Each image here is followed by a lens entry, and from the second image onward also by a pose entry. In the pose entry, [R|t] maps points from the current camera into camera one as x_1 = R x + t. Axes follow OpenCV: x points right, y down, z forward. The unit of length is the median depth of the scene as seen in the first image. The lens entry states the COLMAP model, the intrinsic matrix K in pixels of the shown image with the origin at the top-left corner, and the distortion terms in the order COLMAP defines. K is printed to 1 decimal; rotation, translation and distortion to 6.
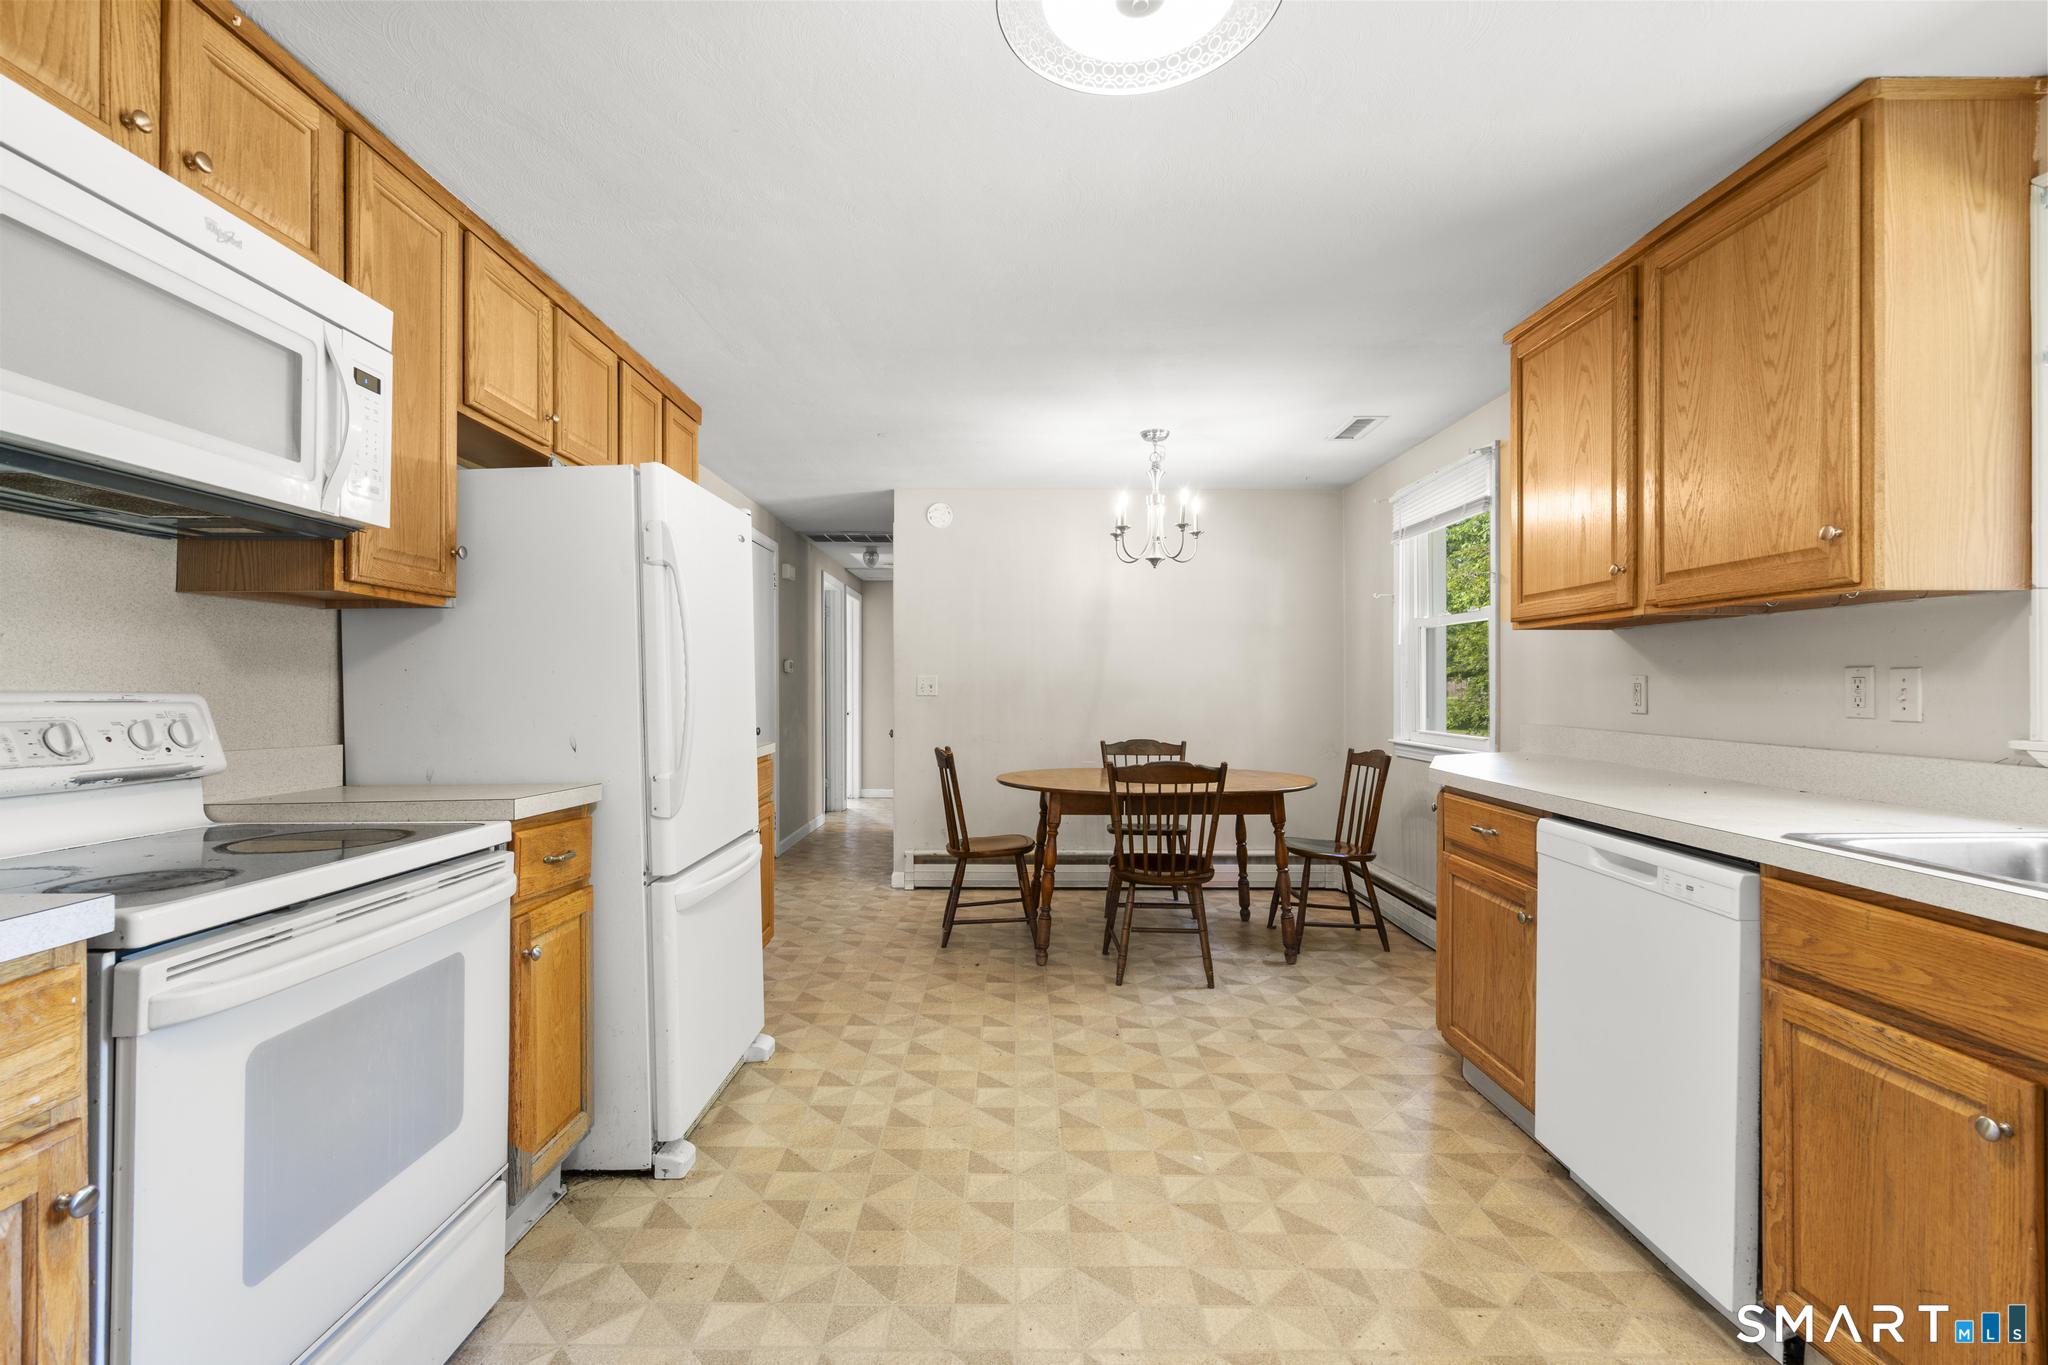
lens RADIAL K [[921.9, 0, 1007.4], [0, 921.9, 681.7], [0, 0, 1]] dist [-0.004599, 0.002461]
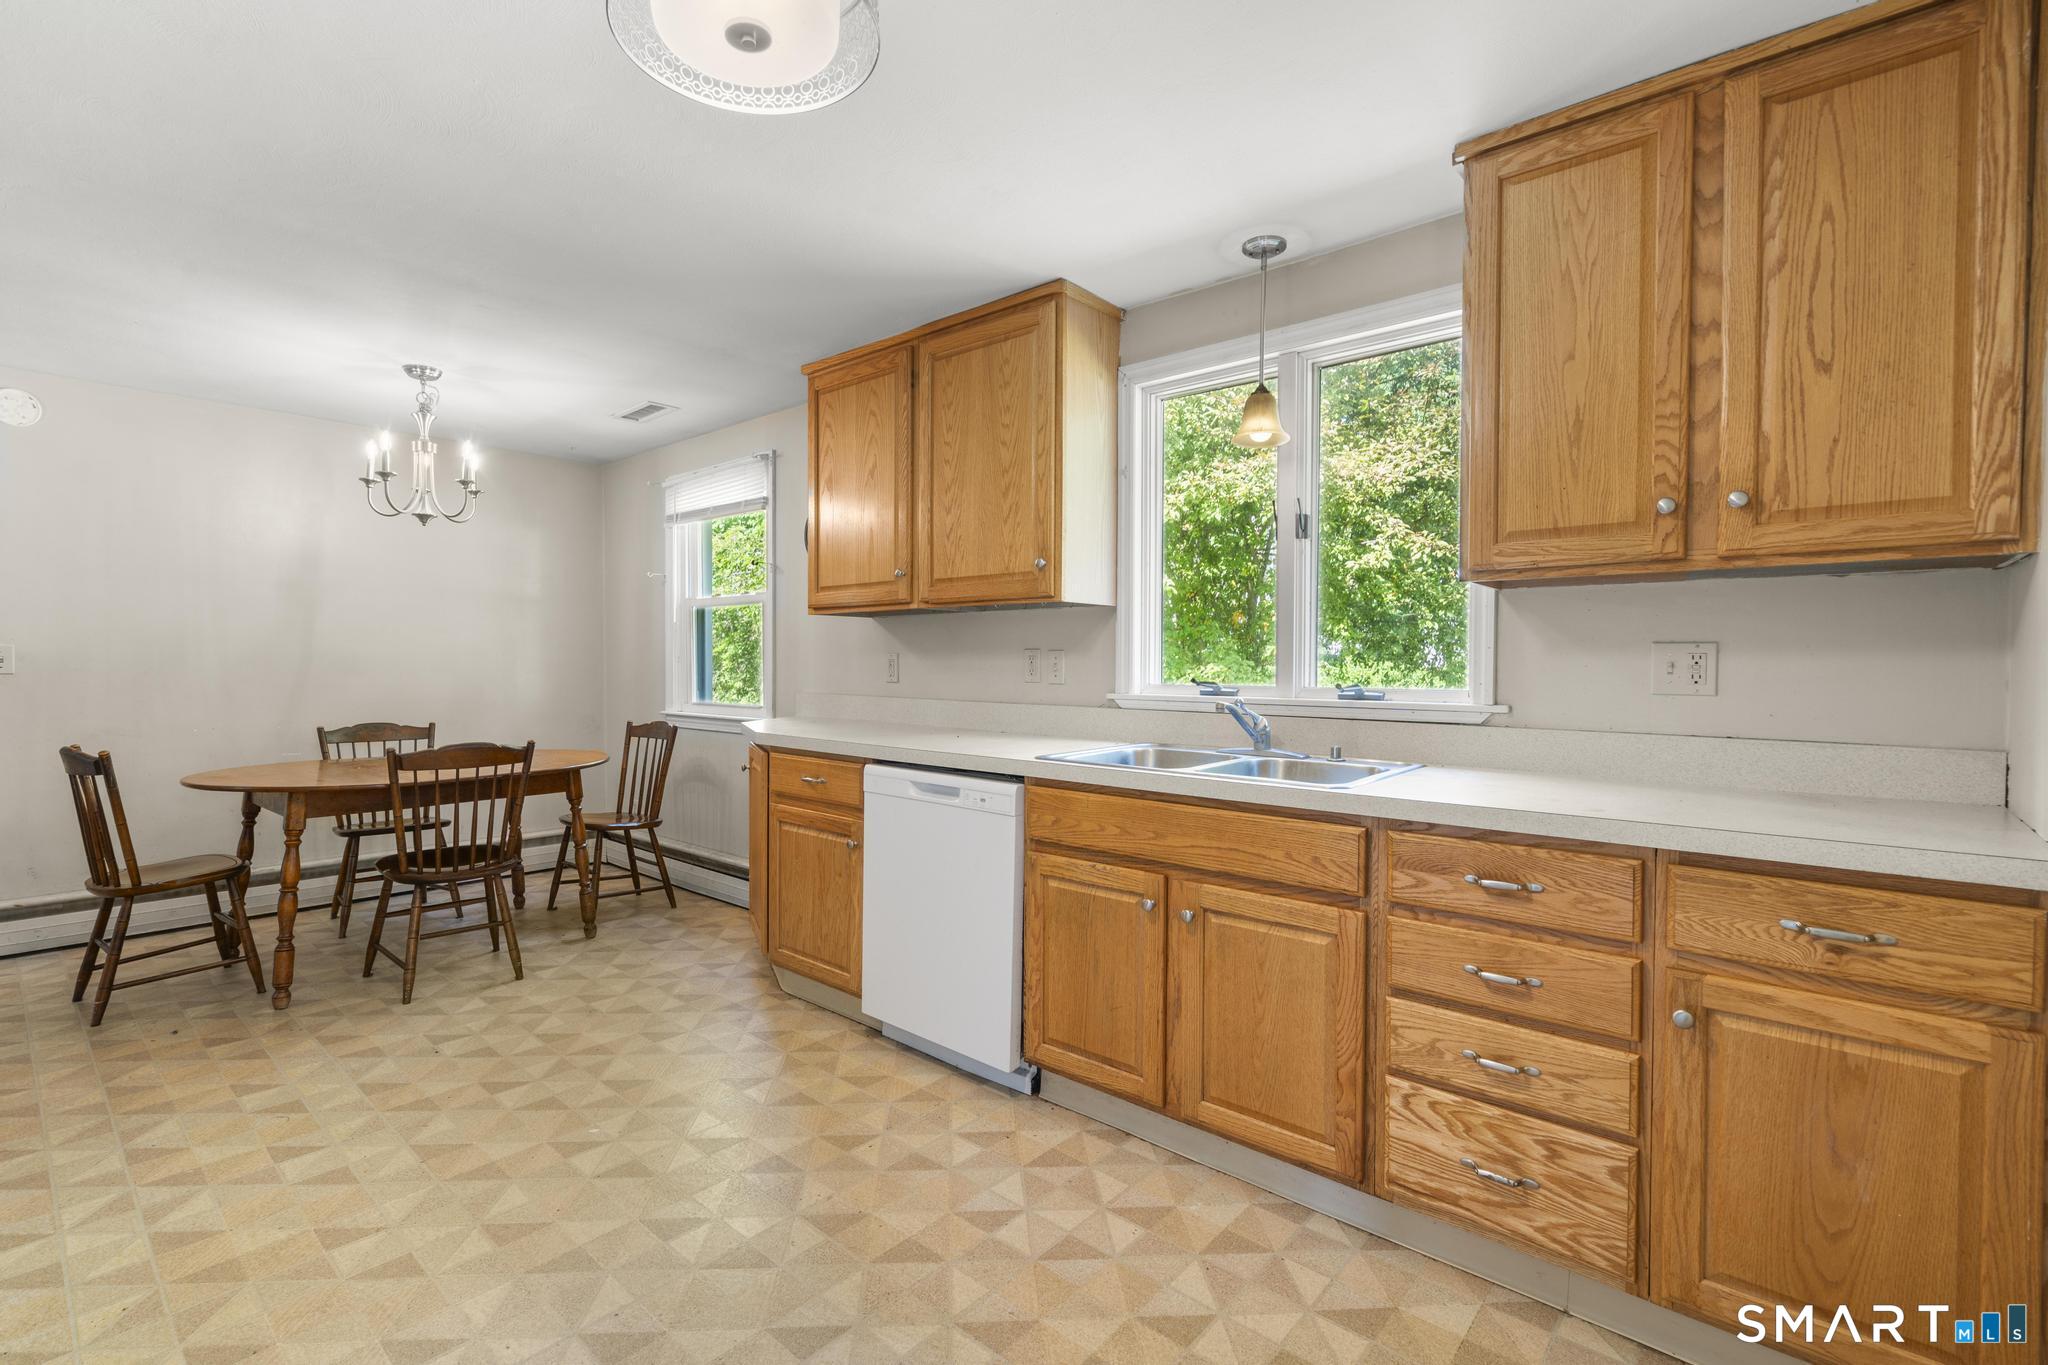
lens RADIAL K [[921.9, 0, 1005.1], [0, 921.9, 682.7], [0, 0, 1]] dist [-0.004599, 0.002461]
pose [[0.656618, -0.015501, 0.754064, -0.255657], [-0.005713, 0.999658, 0.025524, 0.000748], [-0.754202, -0.021068, 0.656305, 0.013700]]
